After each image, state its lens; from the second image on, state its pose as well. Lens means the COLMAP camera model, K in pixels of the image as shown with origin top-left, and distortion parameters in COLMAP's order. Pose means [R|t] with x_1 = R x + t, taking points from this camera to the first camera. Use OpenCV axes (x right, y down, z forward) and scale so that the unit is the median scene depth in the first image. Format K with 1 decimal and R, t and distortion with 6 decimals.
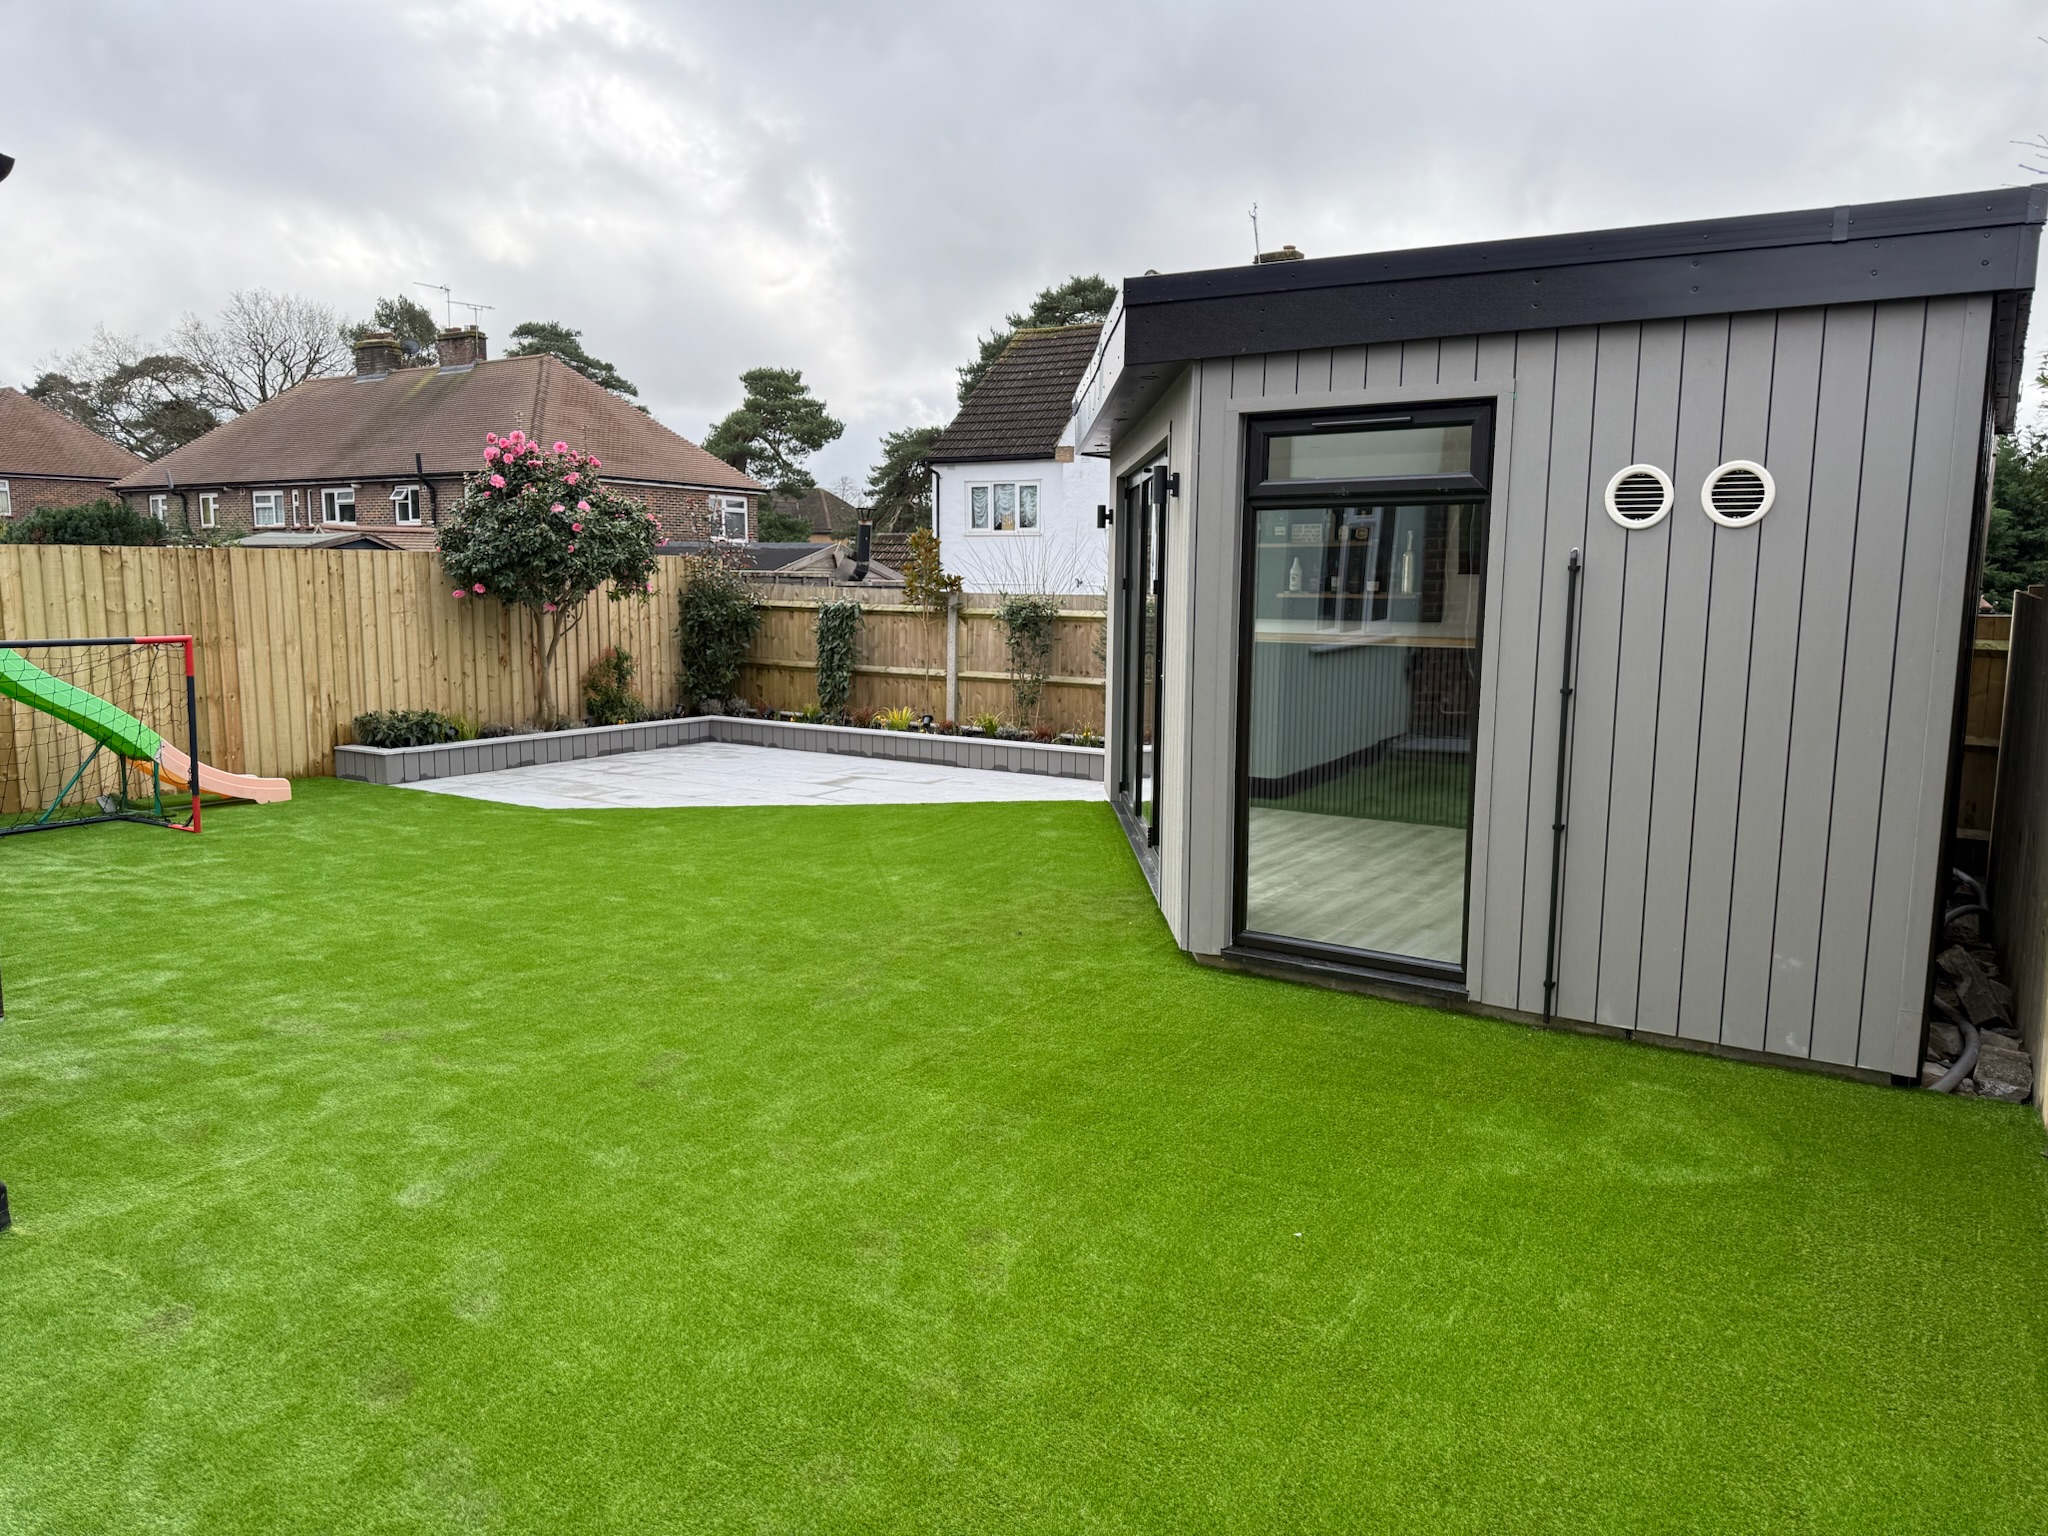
lens RADIAL K [[1441.6, 0, 1025.5], [0, 1441.6, 769.9], [0, 0, 1]] dist [0.061190, -0.072422]
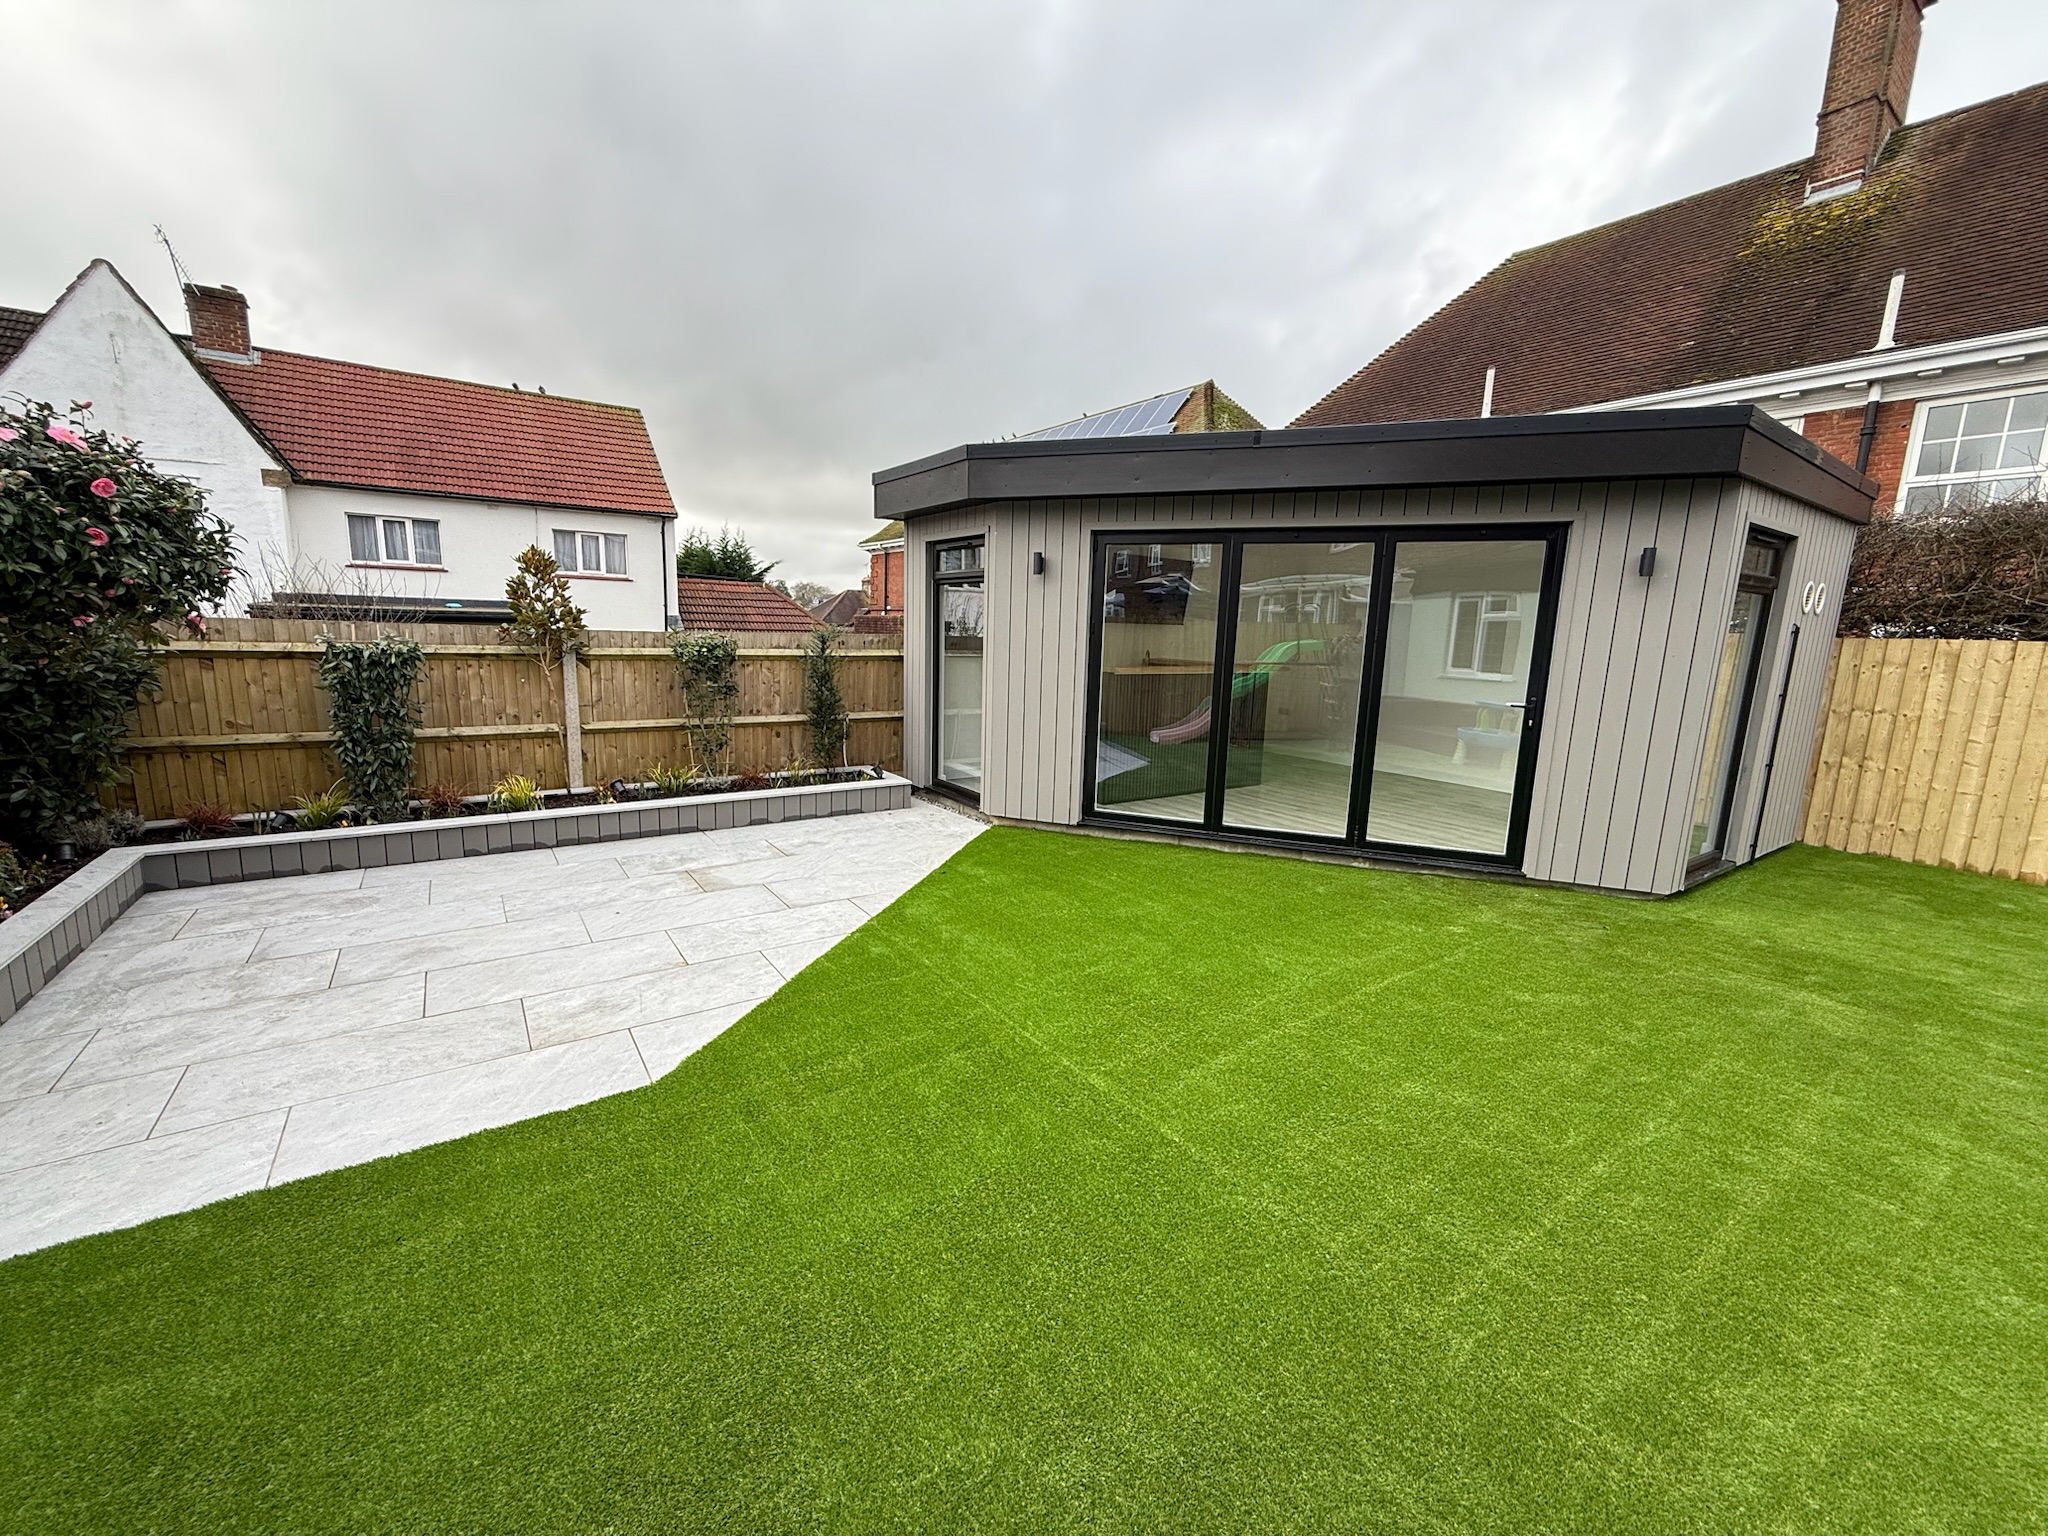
lens RADIAL K [[815.4, 0, 1018.6], [0, 815.4, 767.8], [0, 0, 1]] dist [-0.000697, 0.000158]
pose [[0.378268, -0.153359, 0.912904, -0.378222], [0.102144, 0.987074, 0.123495, -0.073439], [-0.920043, 0.046534, 0.389044, 0.561721]]
